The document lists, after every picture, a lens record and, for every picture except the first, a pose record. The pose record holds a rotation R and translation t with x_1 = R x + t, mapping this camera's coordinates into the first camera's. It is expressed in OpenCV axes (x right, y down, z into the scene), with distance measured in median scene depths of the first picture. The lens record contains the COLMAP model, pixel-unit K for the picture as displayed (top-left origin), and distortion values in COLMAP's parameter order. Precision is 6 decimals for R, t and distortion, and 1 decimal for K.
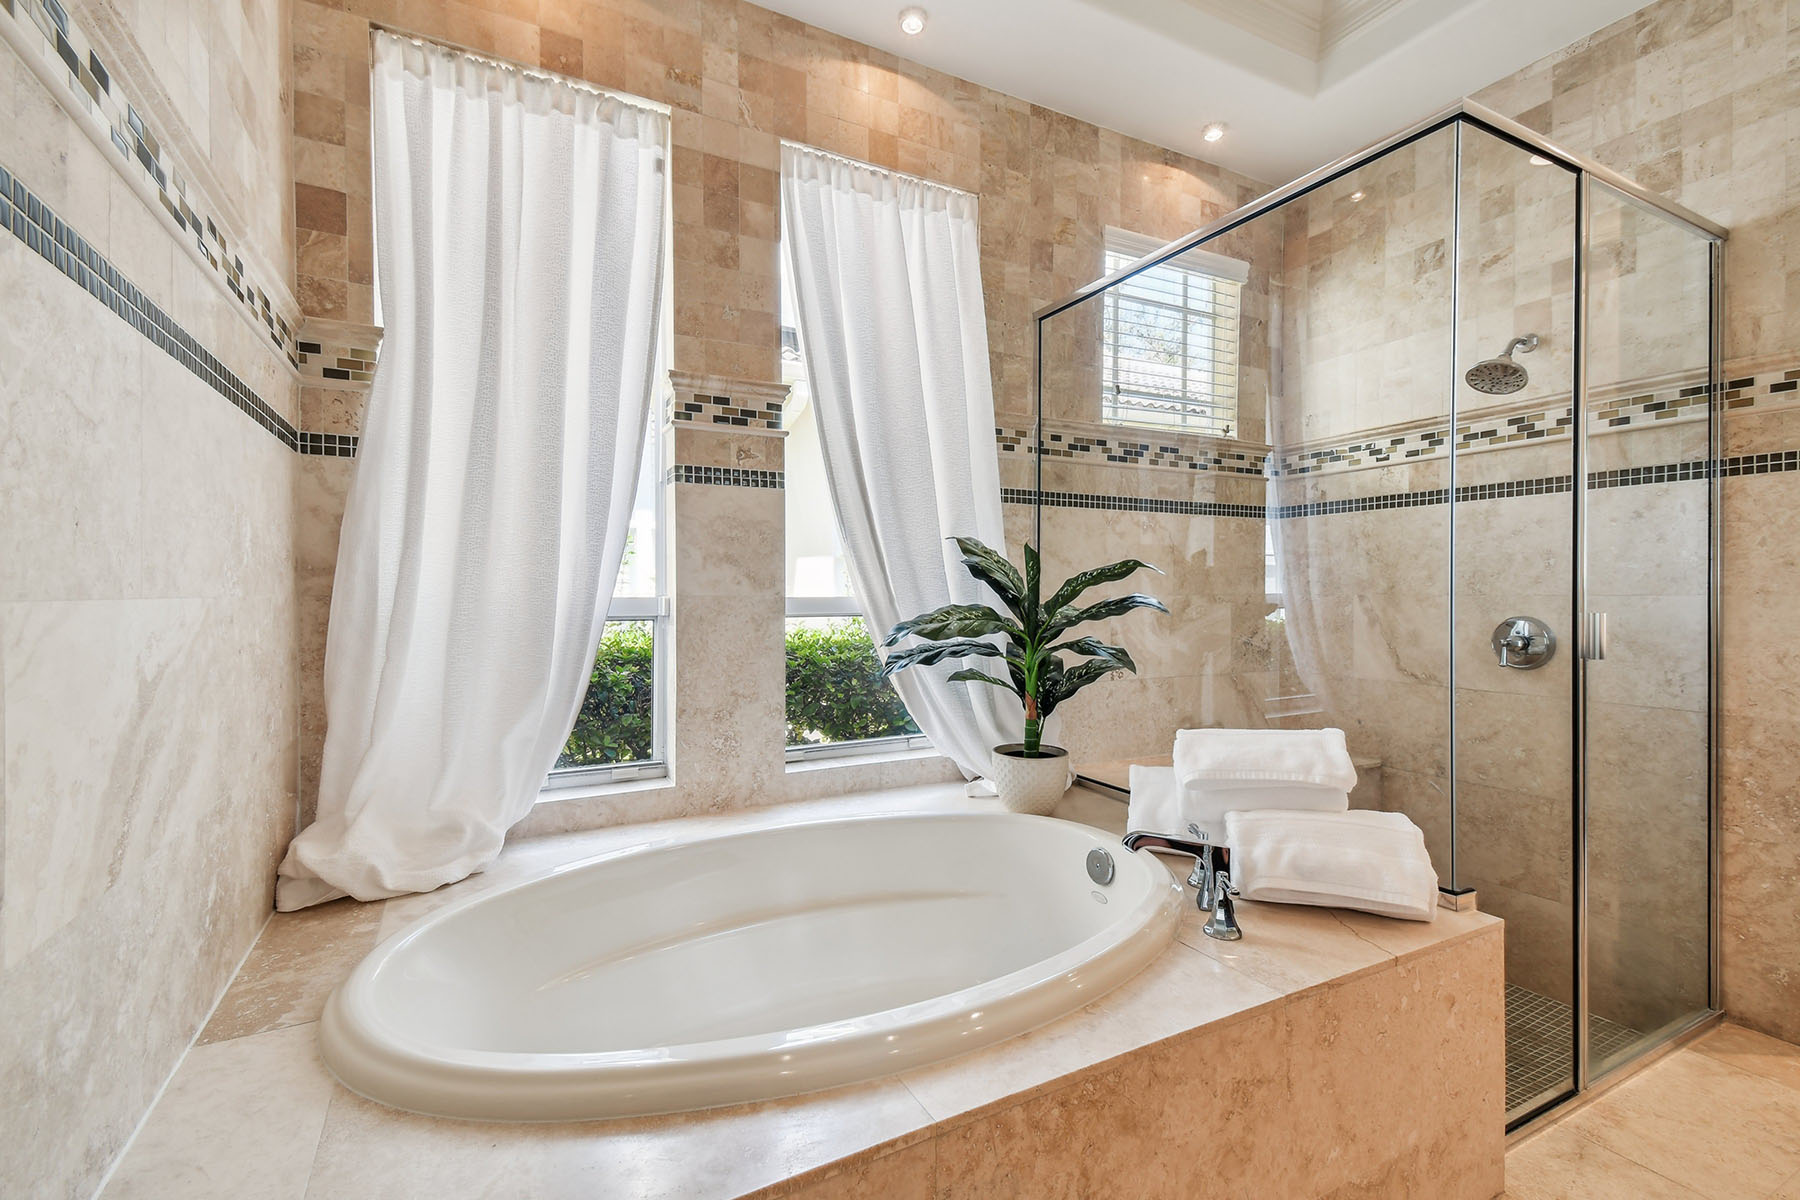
lens RADIAL K [[787.6, 0, 895.2], [0, 787.6, 597.5], [0, 0, 1]] dist [0.049161, -0.020716]
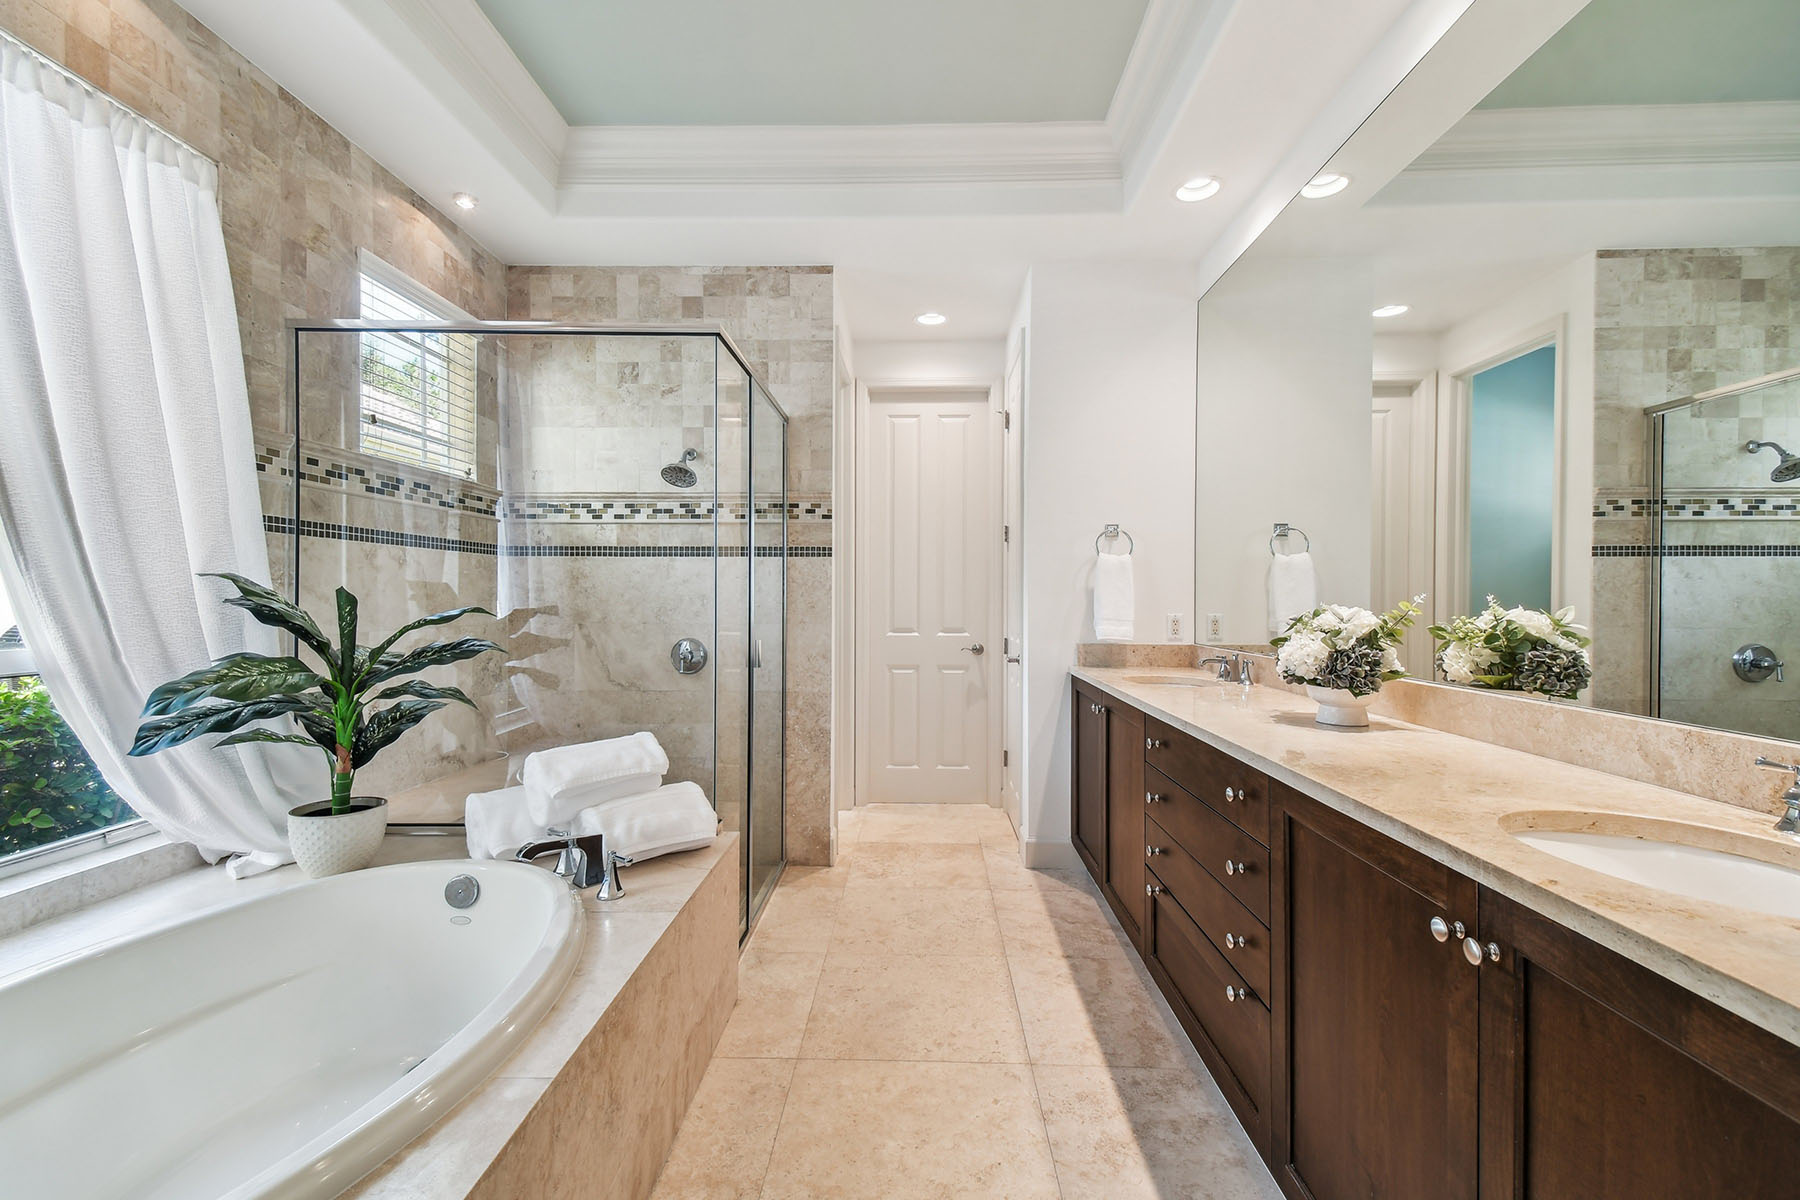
lens RADIAL K [[787.6, 0, 898.0], [0, 787.6, 605.5], [0, 0, 1]] dist [0.049161, -0.020716]
pose [[0.489849, -0.005376, 0.871791, -0.308143], [0.002981, 0.999985, 0.004491, -0.043384], [-0.871802, 0.000399, 0.489858, -0.045894]]
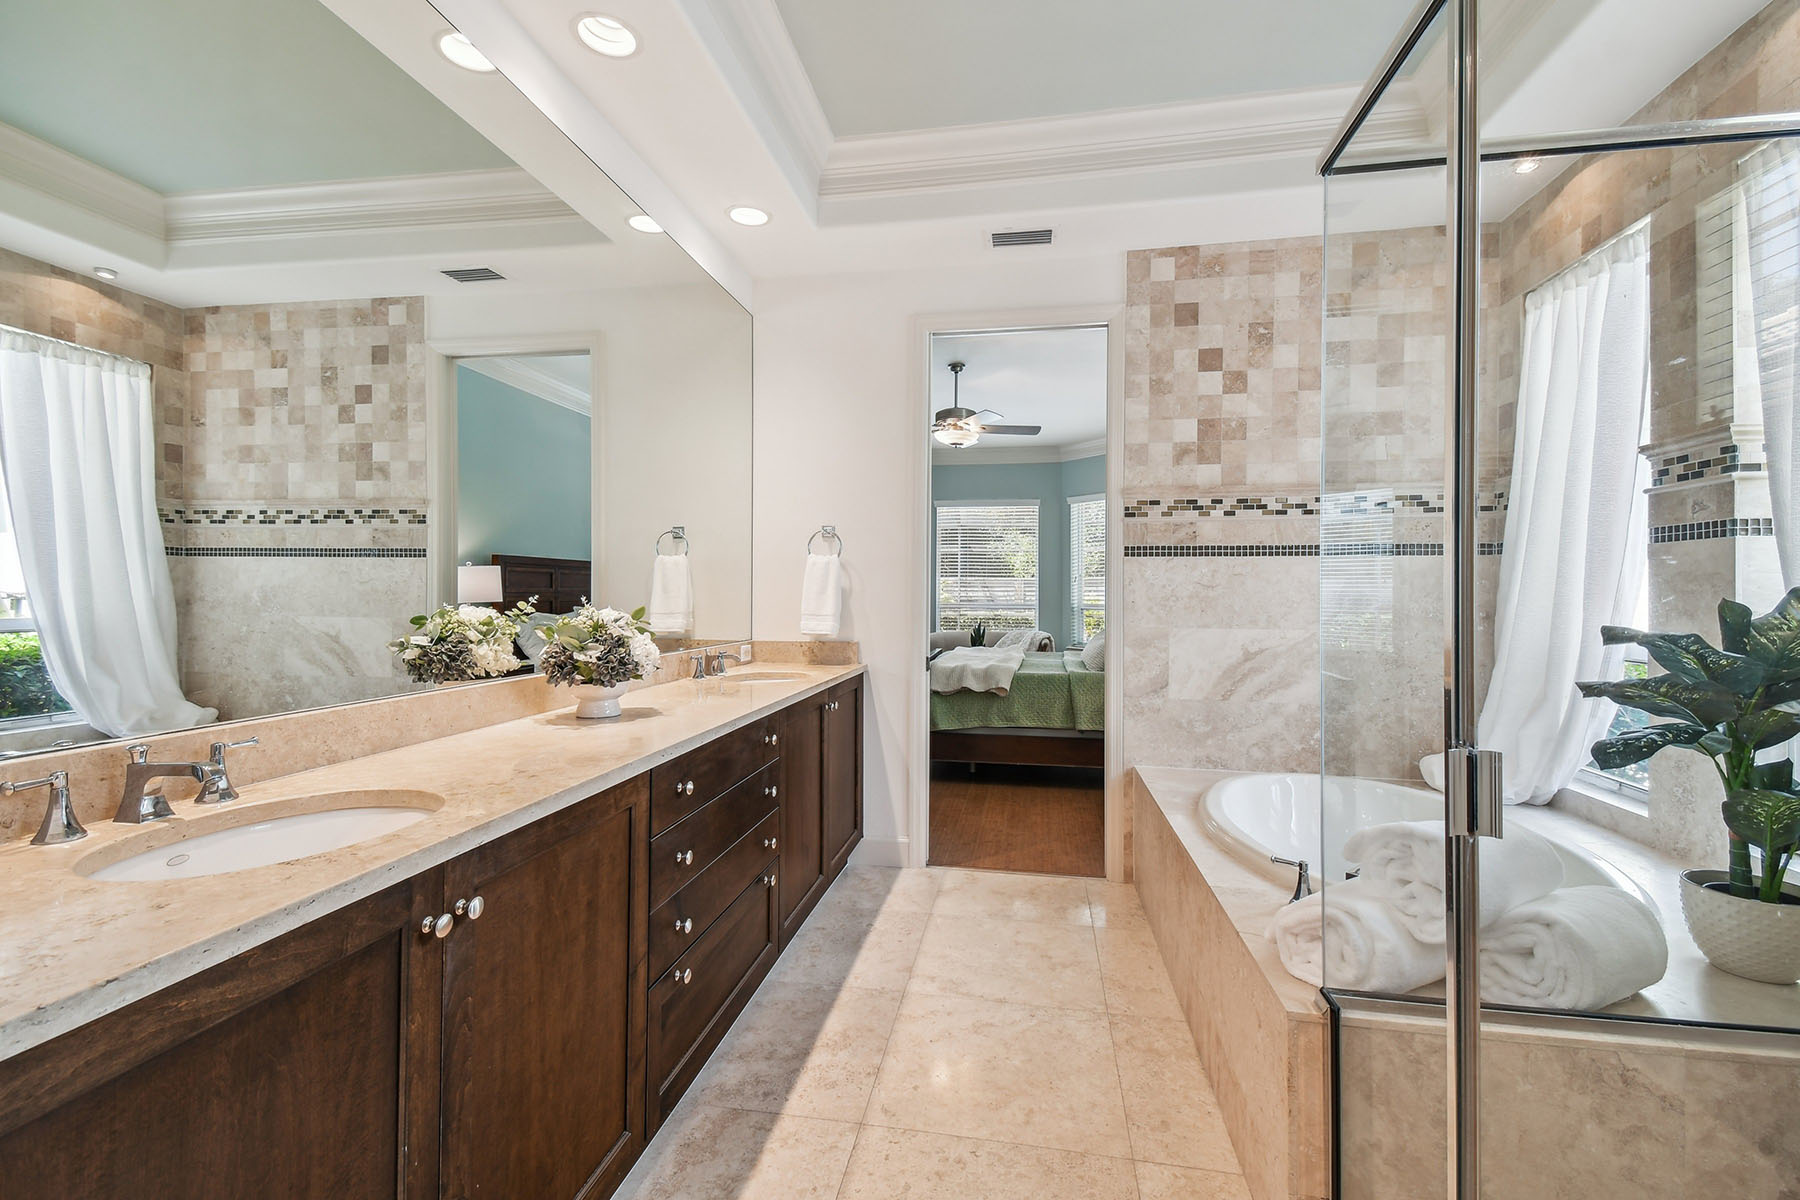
lens RADIAL K [[787.6, 0, 912.6], [0, 787.6, 599.6], [0, 0, 1]] dist [0.049161, -0.020716]
pose [[-0.595405, 0.006684, -0.803398, 1.061847], [-0.013809, 0.999733, 0.018552, -0.062472], [0.803307, 0.022140, -0.595153, 0.718537]]
